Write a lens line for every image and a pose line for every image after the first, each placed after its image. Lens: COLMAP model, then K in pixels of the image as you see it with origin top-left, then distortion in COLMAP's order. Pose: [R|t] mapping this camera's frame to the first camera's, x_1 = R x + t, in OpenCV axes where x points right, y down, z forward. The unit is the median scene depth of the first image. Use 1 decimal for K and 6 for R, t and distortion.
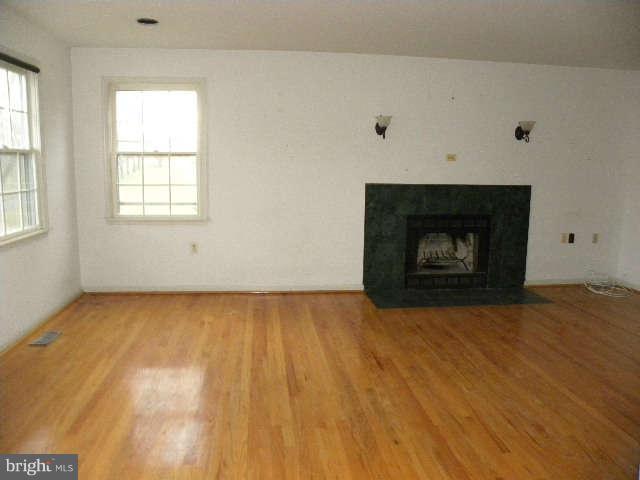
lens RADIAL K [[475.6, 0, 320.0], [0, 475.6, 240.0], [0, 0, 1]] dist [-0.118693, 0.000465]
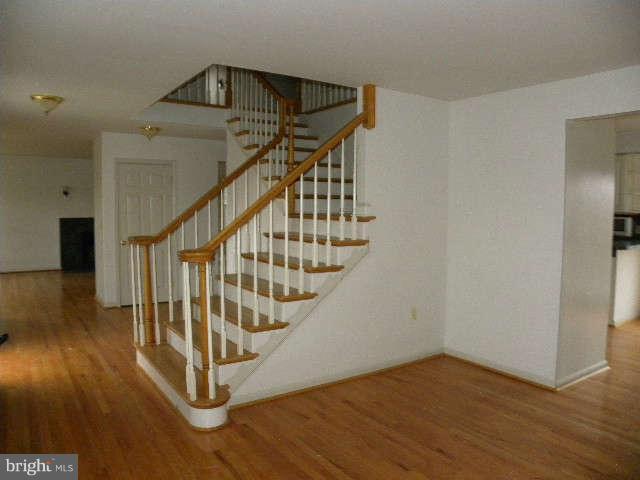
lens RADIAL K [[475.6, 0, 320.0], [0, 475.6, 240.0], [0, 0, 1]] dist [-0.118693, 0.000465]
pose [[0.883486, -0.042340, 0.466540, 0.169864], [0.079583, 0.994996, -0.060408, 0.201264], [-0.461647, 0.090499, 0.882435, -1.372134]]
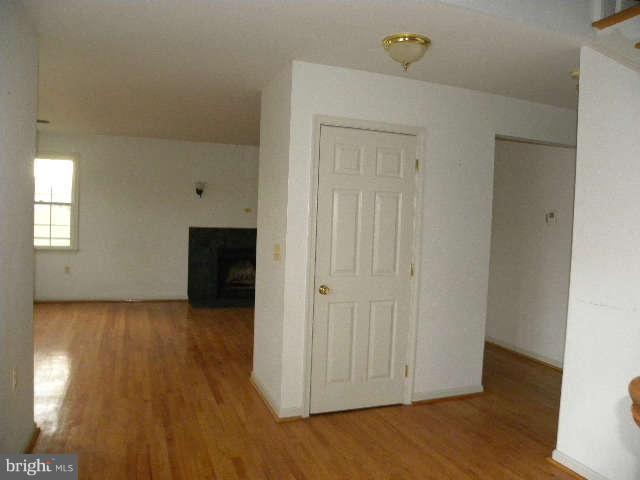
lens RADIAL K [[475.6, 0, 320.0], [0, 475.6, 240.0], [0, 0, 1]] dist [-0.118693, 0.000465]
pose [[0.967022, 0.010911, 0.254457, 0.118515], [0.014724, 0.995016, -0.098623, 0.074975], [-0.254265, 0.099117, 0.962042, -0.533173]]
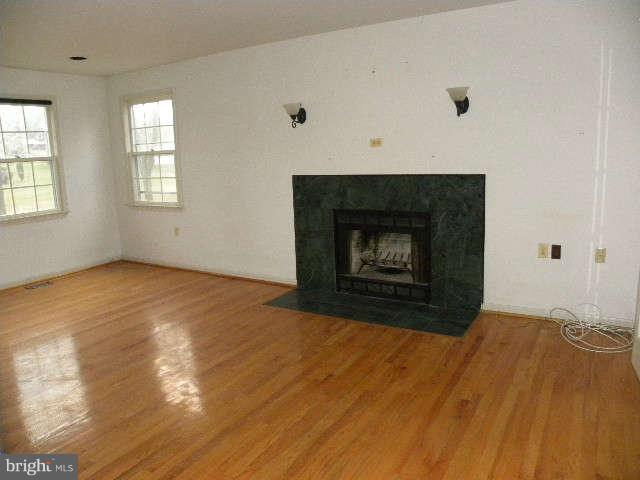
lens RADIAL K [[475.6, 0, 320.0], [0, 475.6, 240.0], [0, 0, 1]] dist [-0.118693, 0.000465]
pose [[0.790096, 0.073319, -0.608583, 0.738312], [-0.057881, 0.997308, 0.045007, -0.034147], [0.610245, -0.000335, 0.792213, 0.272330]]
